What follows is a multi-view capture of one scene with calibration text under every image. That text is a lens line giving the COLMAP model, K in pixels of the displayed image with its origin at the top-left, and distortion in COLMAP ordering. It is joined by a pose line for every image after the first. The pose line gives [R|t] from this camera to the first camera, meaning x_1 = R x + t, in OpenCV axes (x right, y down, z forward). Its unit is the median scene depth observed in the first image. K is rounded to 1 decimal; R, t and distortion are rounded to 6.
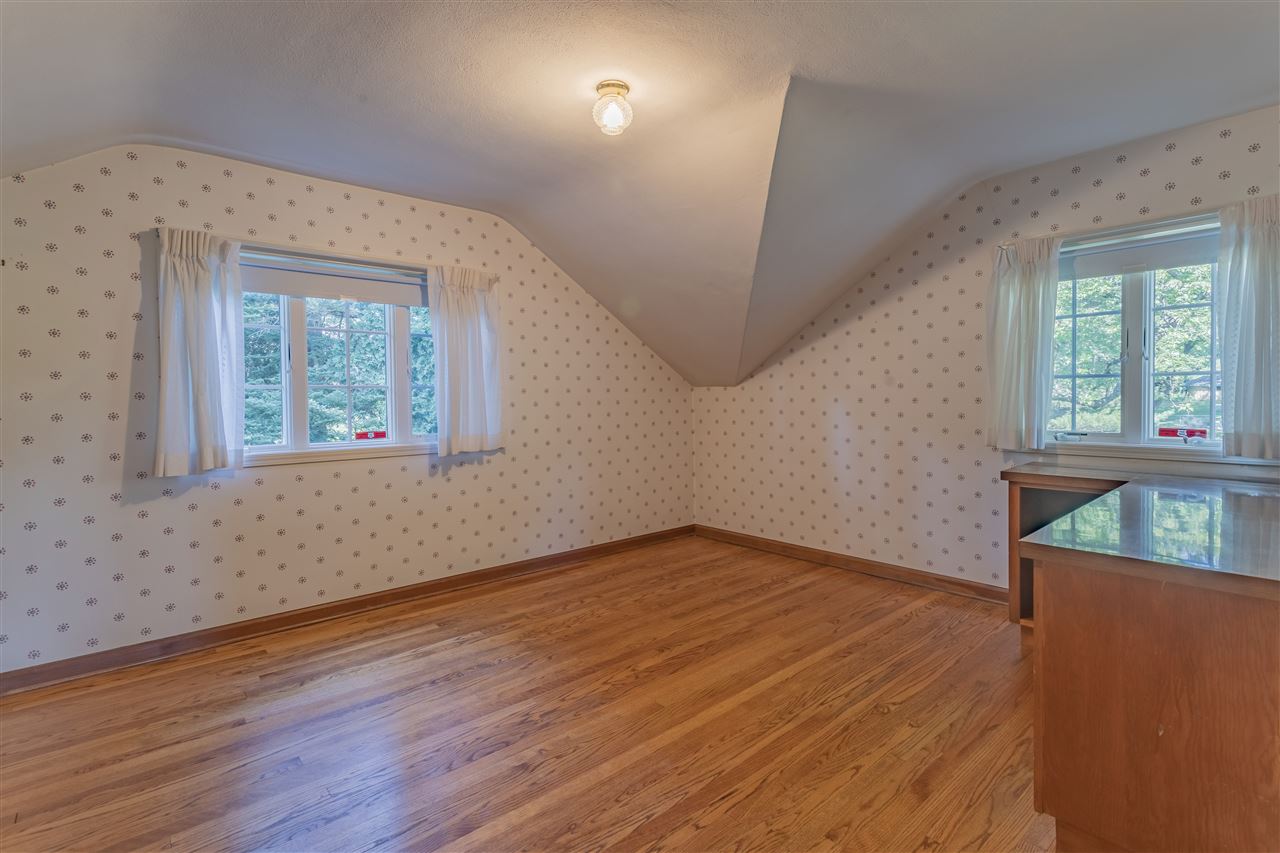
lens RADIAL K [[595.9, 0, 641.0], [0, 595.9, 410.1], [0, 0, 1]] dist [0.003828, 0.001396]
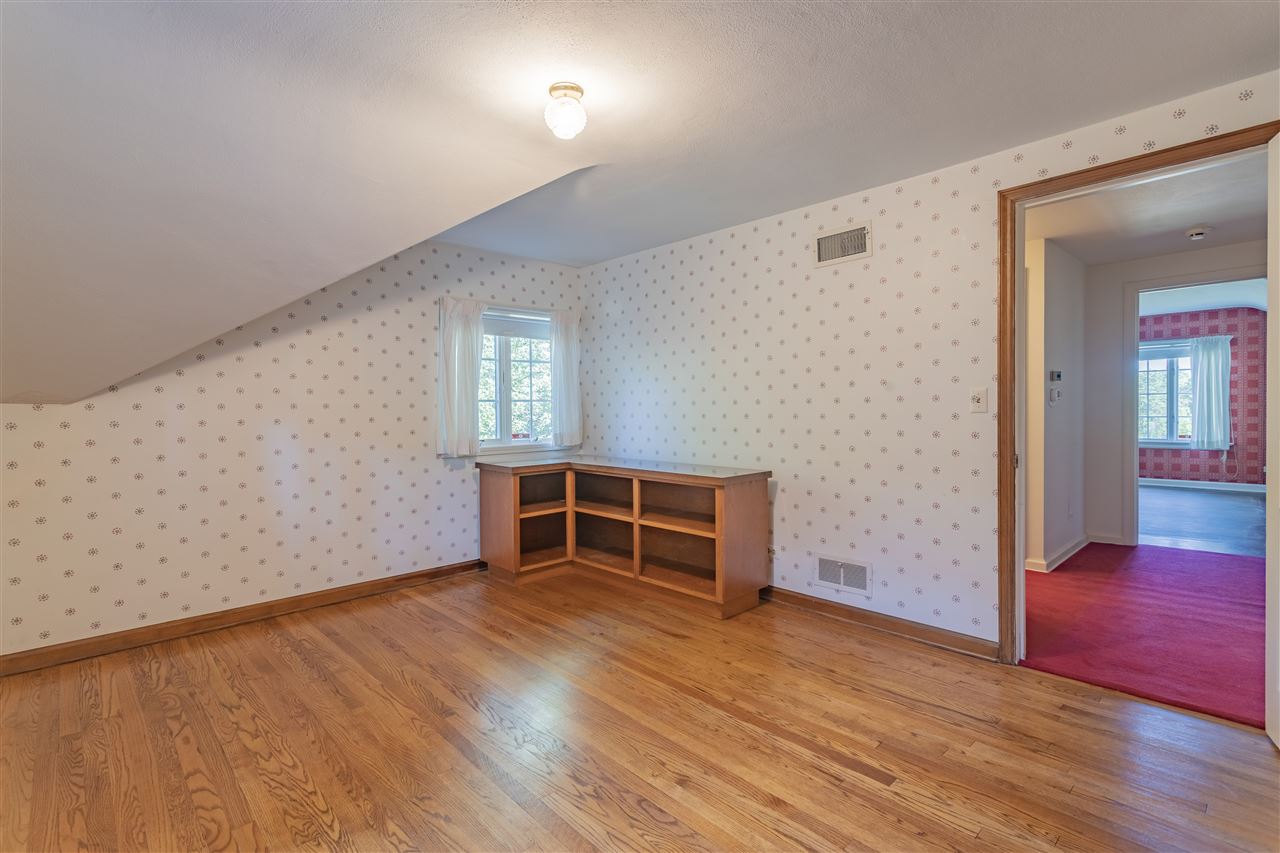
lens RADIAL K [[595.9, 0, 637.2], [0, 595.9, 418.2], [0, 0, 1]] dist [0.003828, 0.001396]
pose [[-0.020644, -0.005933, 0.999769, -0.675831], [0.039309, 0.999204, 0.006741, -0.008537], [-0.999014, 0.039439, -0.020395, 0.613067]]
